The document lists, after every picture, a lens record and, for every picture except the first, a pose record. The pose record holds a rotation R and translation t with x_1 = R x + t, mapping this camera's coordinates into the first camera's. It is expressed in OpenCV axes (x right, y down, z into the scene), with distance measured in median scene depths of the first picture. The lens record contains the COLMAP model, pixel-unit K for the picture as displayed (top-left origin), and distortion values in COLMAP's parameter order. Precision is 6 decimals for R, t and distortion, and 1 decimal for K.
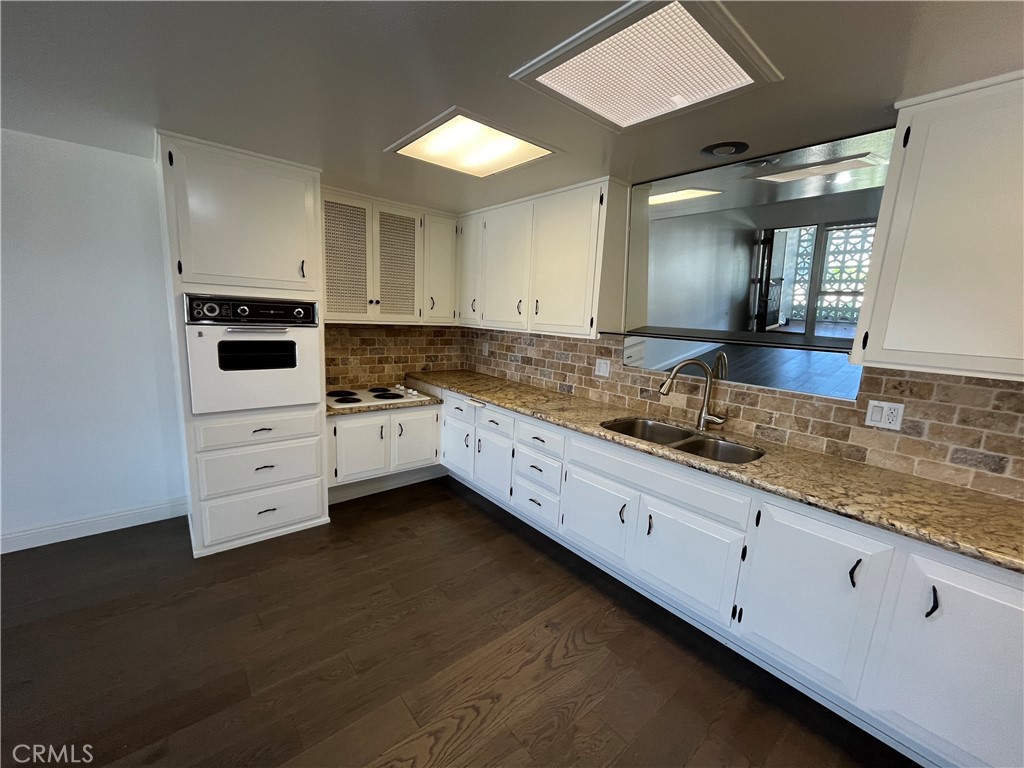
lens RADIAL K [[409.6, 0, 507.1], [0, 409.6, 387.3], [0, 0, 1]] dist [-0.013549, 0.000305]
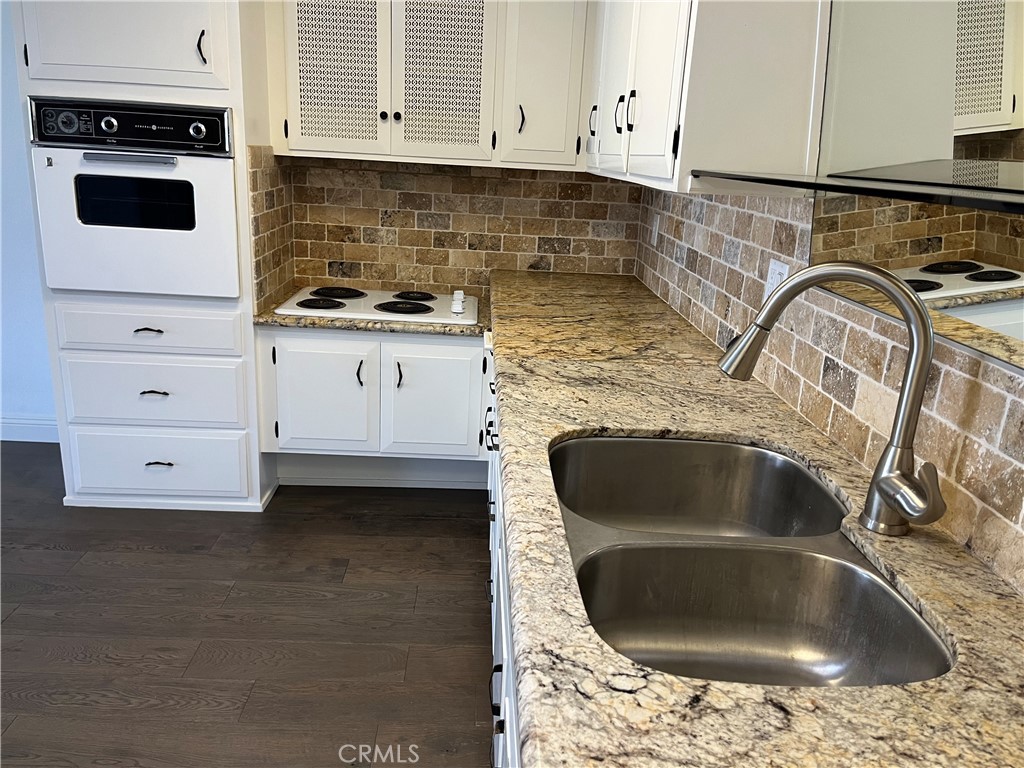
lens RADIAL K [[775.5, 0, 516.0], [0, 775.5, 387.2], [0, 0, 1]] dist [0.024041, -0.019739]
pose [[0.792438, 0.170971, -0.585501, 0.499715], [-0.122263, 0.984954, 0.122139, -0.019200], [0.597574, -0.025202, 0.801418, 0.382012]]
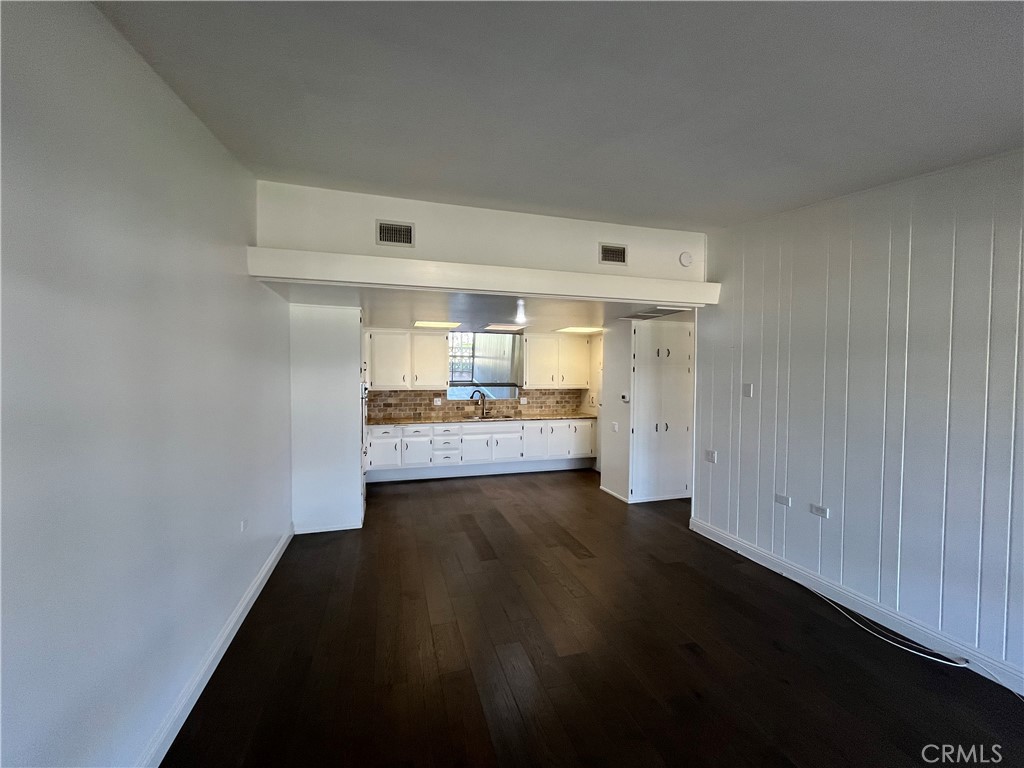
lens RADIAL K [[409.6, 0, 508.7], [0, 409.6, 382.2], [0, 0, 1]] dist [-0.013549, 0.000305]
pose [[0.403889, -0.069064, 0.912198, -1.909120], [0.178087, 0.984005, -0.004351, -0.082737], [-0.897306, 0.164208, 0.409728, -0.384900]]
